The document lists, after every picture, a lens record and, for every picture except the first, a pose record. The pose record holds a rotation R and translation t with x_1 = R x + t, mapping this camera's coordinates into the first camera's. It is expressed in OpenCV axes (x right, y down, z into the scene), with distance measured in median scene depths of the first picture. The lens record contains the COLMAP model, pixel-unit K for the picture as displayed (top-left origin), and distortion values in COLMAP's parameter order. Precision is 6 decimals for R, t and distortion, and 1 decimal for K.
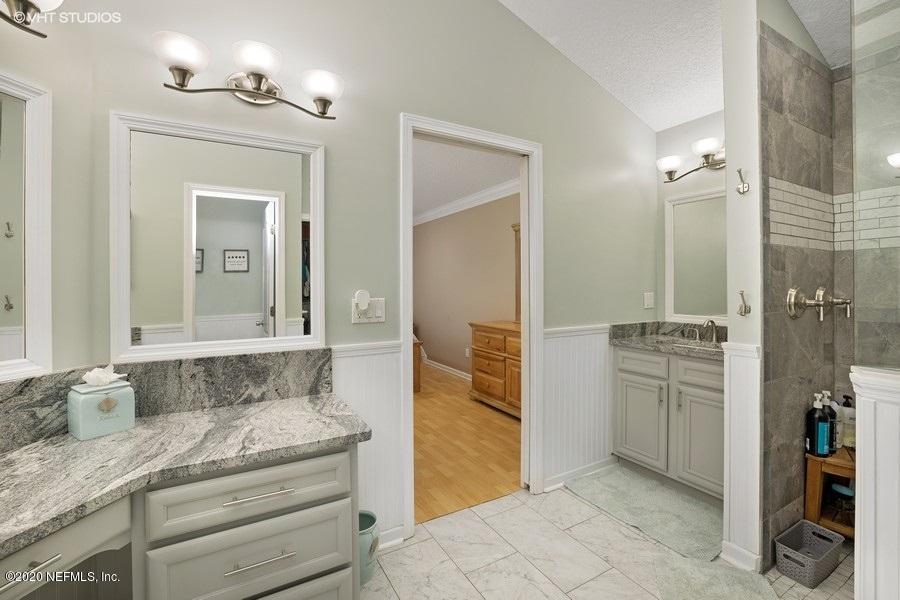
lens RADIAL K [[384.2, 0, 449.4], [0, 384.2, 292.3], [0, 0, 1]] dist [-0.034578, 0.002427]
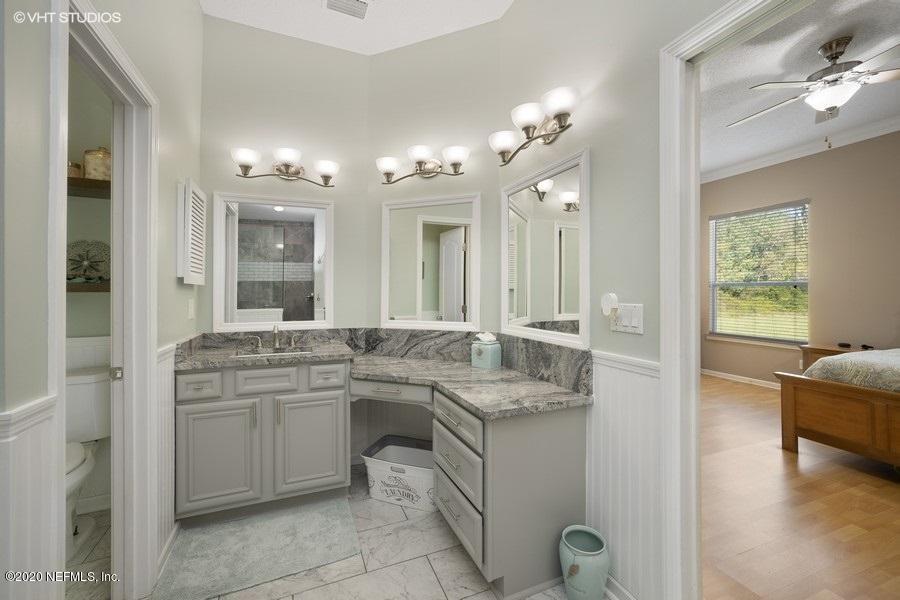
lens RADIAL K [[384.2, 0, 445.4], [0, 384.2, 291.5], [0, 0, 1]] dist [-0.034578, 0.002427]
pose [[-0.128743, 0.005769, -0.991661, 0.717684], [-0.019627, 0.999772, 0.008365, -0.009708], [0.991484, 0.020540, -0.128600, 0.760152]]
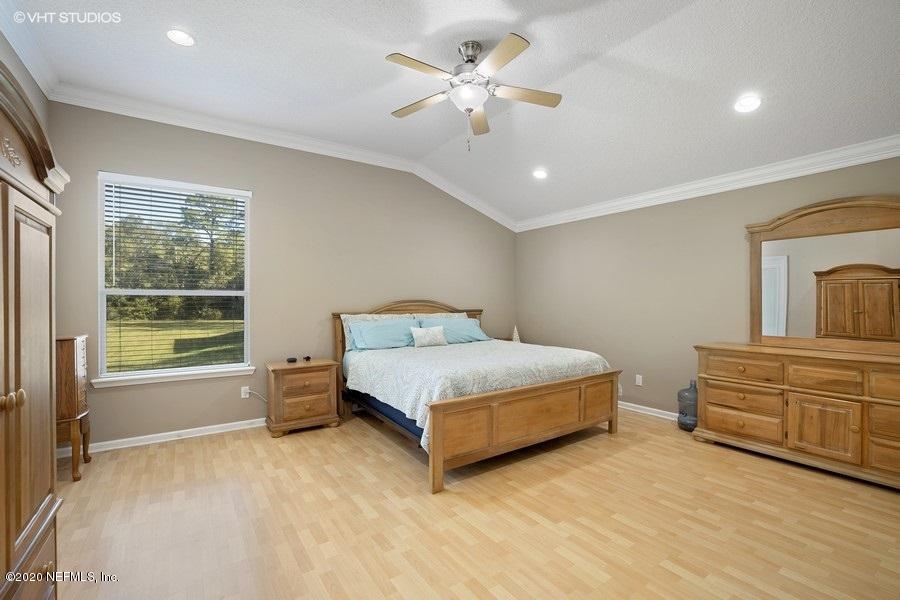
lens RADIAL K [[384.2, 0, 450.3], [0, 384.2, 298.6], [0, 0, 1]] dist [-0.034578, 0.002427]
pose [[0.996464, 0.000097, 0.084018, -1.355258], [0.001234, 0.999874, -0.015796, -0.018121], [-0.084009, 0.015844, 0.996339, 0.642386]]
